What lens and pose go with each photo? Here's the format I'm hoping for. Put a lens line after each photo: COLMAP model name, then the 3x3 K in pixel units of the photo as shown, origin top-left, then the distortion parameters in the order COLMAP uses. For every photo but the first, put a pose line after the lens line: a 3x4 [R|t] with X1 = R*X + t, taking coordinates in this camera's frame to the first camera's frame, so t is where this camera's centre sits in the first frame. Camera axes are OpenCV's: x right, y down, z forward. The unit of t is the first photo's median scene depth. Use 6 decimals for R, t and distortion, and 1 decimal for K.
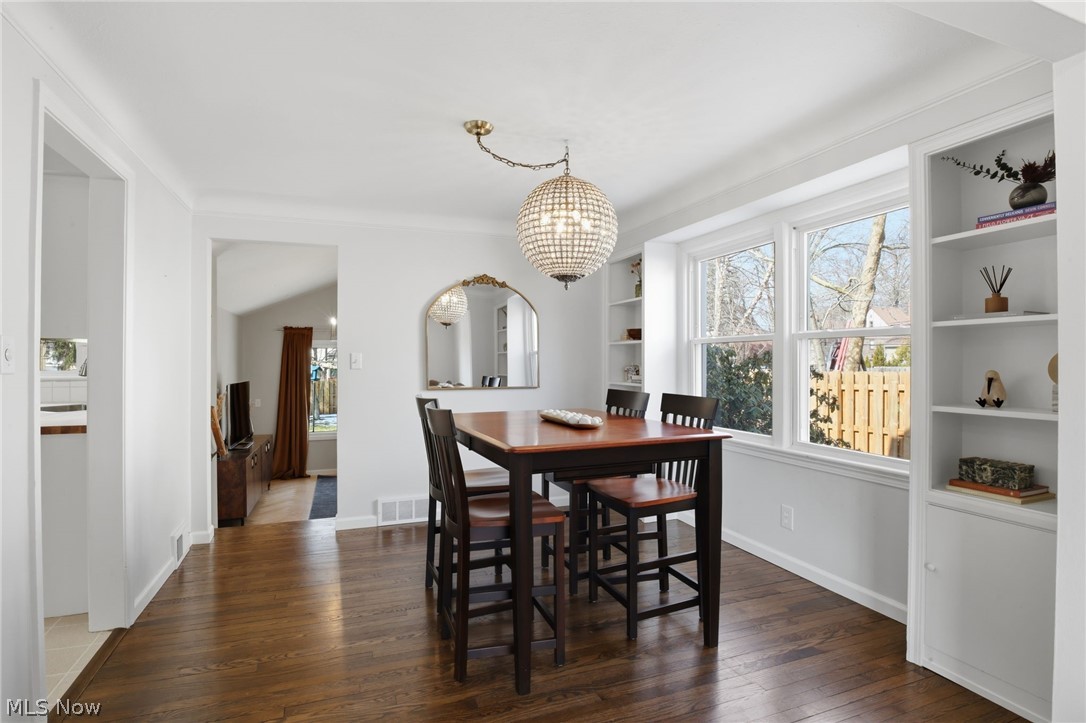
lens RADIAL K [[536.3, 0, 542.7], [0, 536.3, 362.2], [0, 0, 1]] dist [-0.021352, -0.004114]
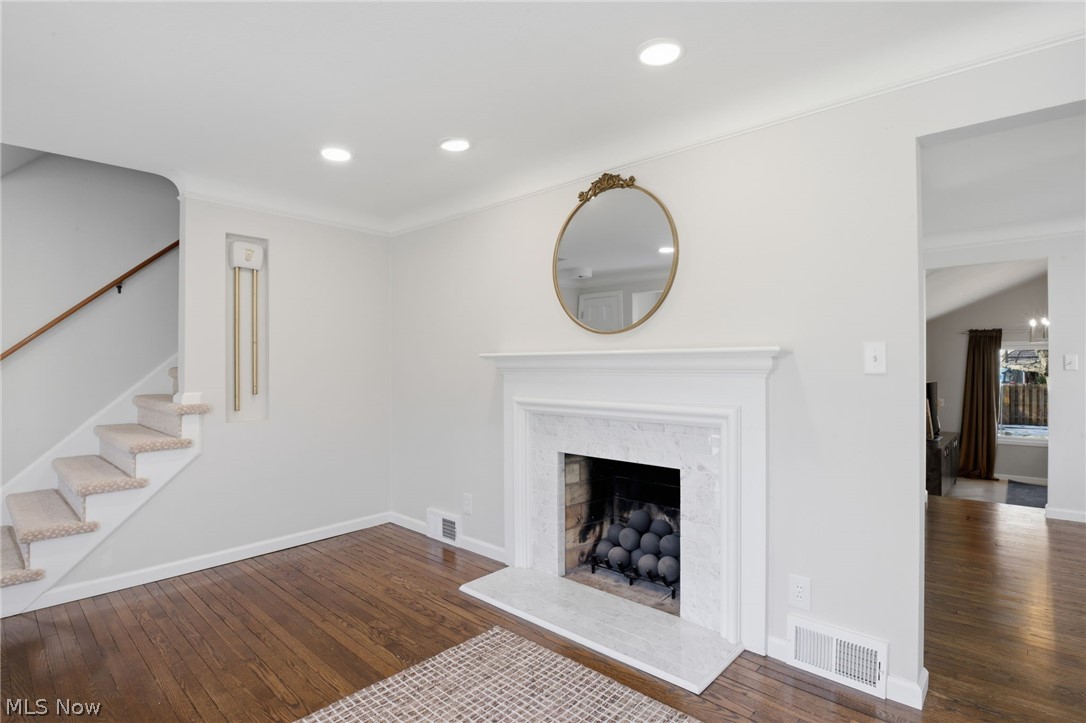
lens RADIAL K [[536.3, 0, 542.7], [0, 536.3, 363.8], [0, 0, 1]] dist [-0.021352, -0.004114]
pose [[0.456458, -0.004083, -0.889735, 0.122404], [0.001411, 0.999992, -0.003865, 0.004364], [0.889744, 0.000509, 0.456460, -0.528525]]
